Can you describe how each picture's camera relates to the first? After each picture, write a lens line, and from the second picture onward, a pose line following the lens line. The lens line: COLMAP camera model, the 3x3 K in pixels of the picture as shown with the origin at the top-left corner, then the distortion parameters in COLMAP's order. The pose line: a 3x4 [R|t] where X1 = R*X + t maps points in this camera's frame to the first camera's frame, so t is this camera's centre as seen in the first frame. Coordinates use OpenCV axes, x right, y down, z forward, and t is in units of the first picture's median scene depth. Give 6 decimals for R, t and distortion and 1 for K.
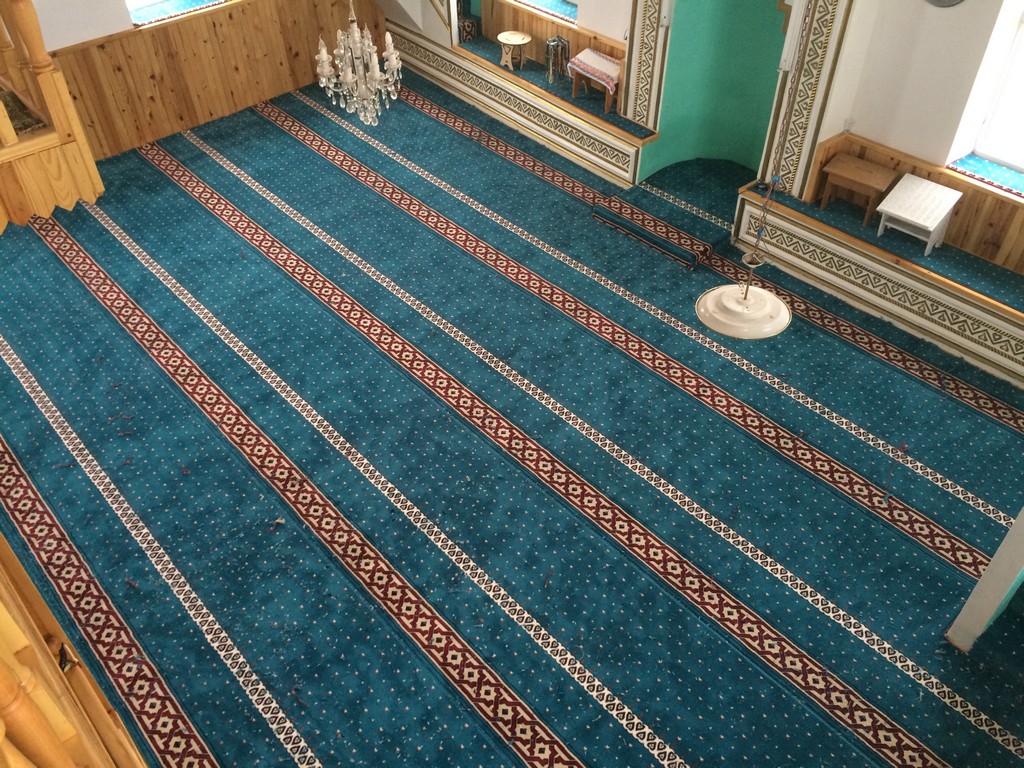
lens RADIAL K [[864.0, 0, 512.0], [0, 864.0, 384.0], [0, 0, 1]] dist [0.078364, -0.087407]
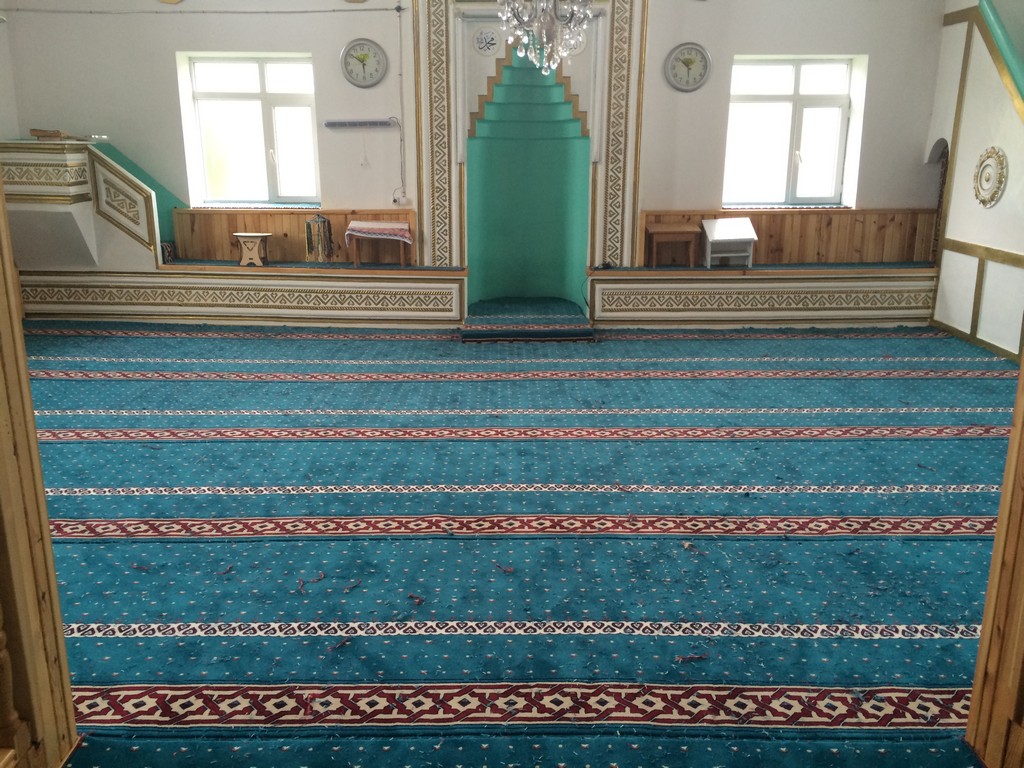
lens RADIAL K [[864.0, 0, 512.0], [0, 864.0, 384.0], [0, 0, 1]] dist [0.078364, -0.087407]
pose [[0.664738, -0.190015, 0.722508, -0.627755], [0.503245, 0.828664, -0.245074, 0.114343], [-0.552148, 0.526508, 0.646469, 0.429980]]
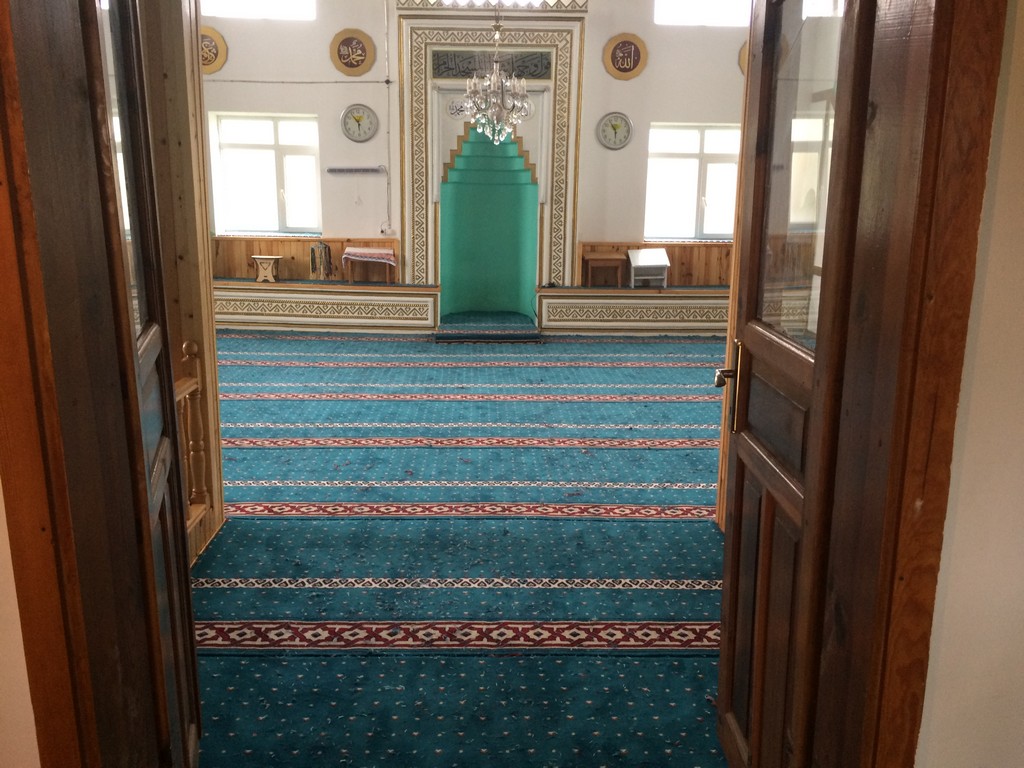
lens RADIAL K [[864.0, 0, 512.0], [0, 864.0, 384.0], [0, 0, 1]] dist [0.078364, -0.087407]
pose [[0.639631, -0.155470, 0.752795, -0.832258], [0.507856, 0.820622, -0.262035, 0.242556], [-0.577022, 0.549917, 0.603852, 0.282909]]
